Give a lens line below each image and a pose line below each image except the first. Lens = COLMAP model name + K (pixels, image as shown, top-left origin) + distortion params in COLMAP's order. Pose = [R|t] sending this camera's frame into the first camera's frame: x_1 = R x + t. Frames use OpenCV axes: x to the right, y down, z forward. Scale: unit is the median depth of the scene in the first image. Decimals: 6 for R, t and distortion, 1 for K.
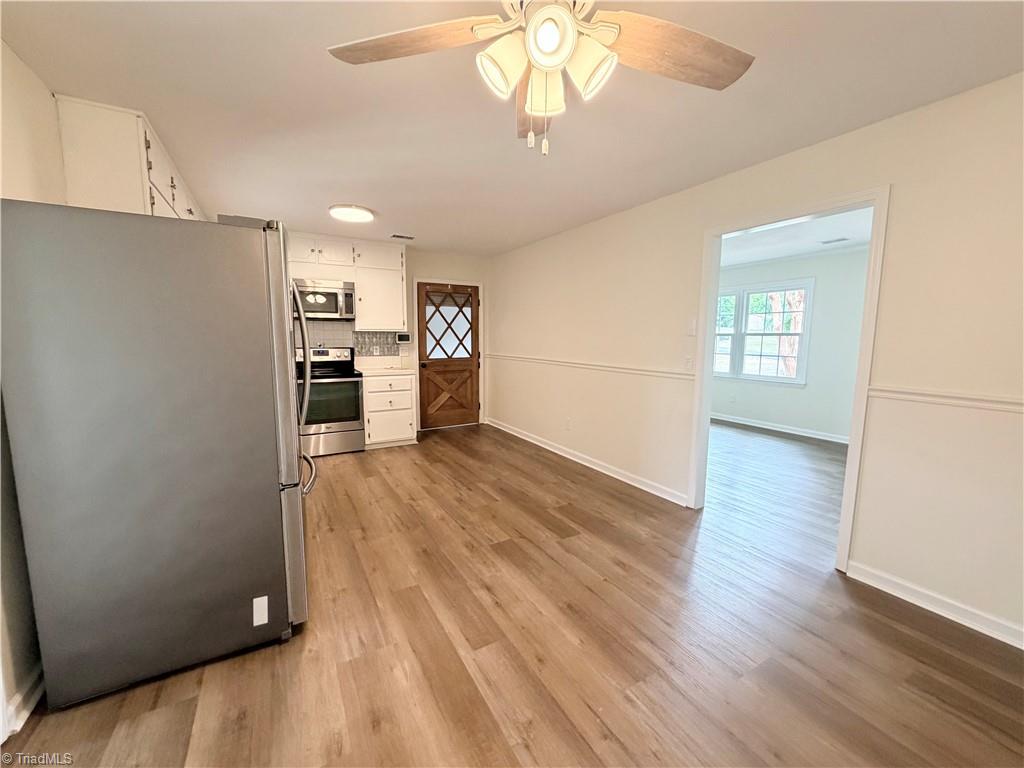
lens RADIAL K [[406.4, 0, 512.0], [0, 406.4, 384.0], [0, 0, 1]] dist [-0.001962, -0.000140]
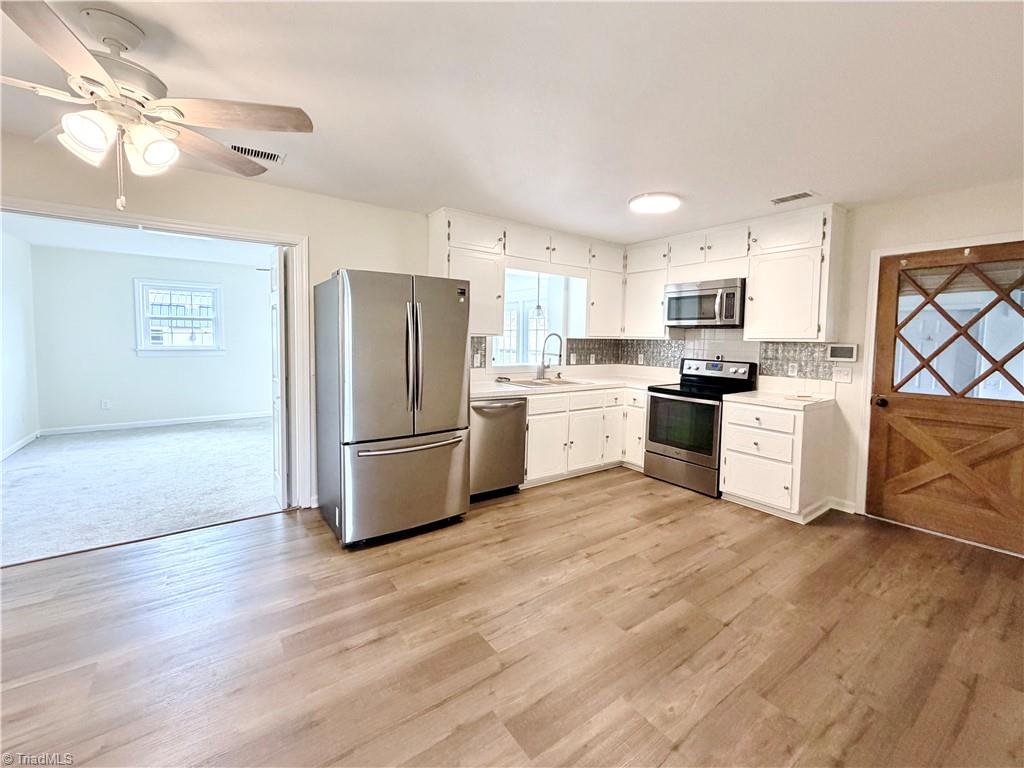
lens RADIAL K [[427.3, 0, 505.9], [0, 427.3, 364.9], [0, 0, 1]] dist [-0.000038, 0.000208]
pose [[0.096372, 0.058488, -0.993625, 0.438669], [-0.131290, 0.990297, 0.045559, -0.077178], [0.986648, 0.126063, 0.103116, 0.584094]]
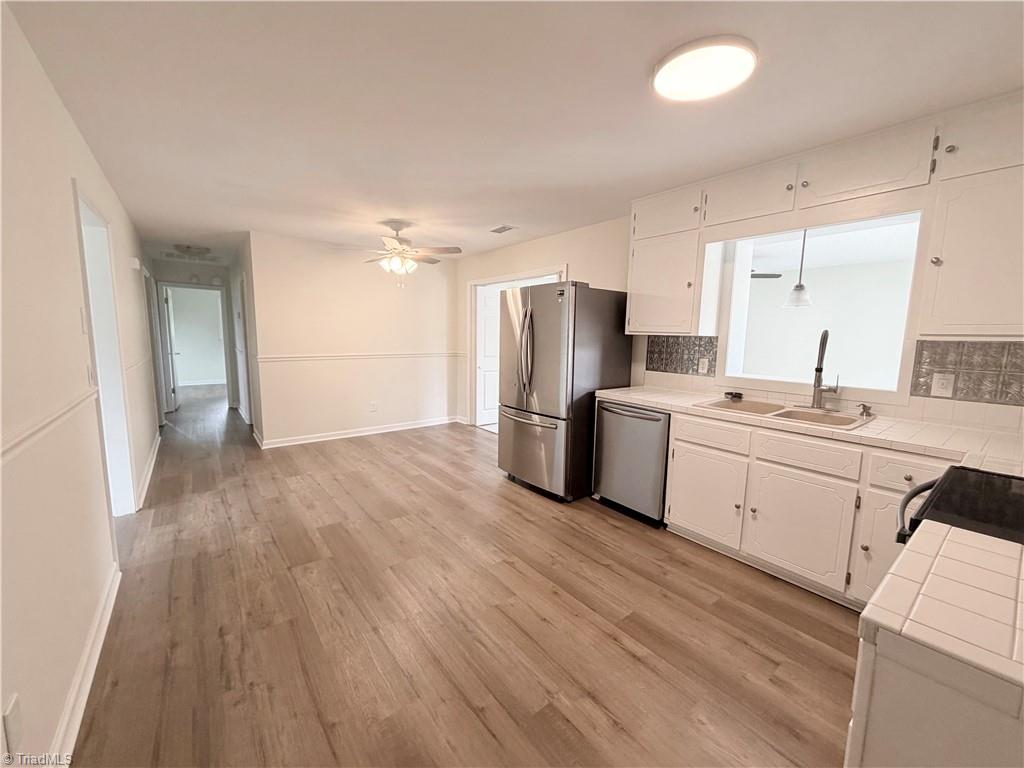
lens RADIAL K [[406.4, 0, 512.0], [0, 406.4, 384.0], [0, 0, 1]] dist [-0.001962, -0.000140]
pose [[-0.990158, -0.006633, -0.139798, -0.117655], [-0.039702, 0.971155, 0.235121, -0.169122], [0.134206, 0.238357, -0.961860, 1.341216]]
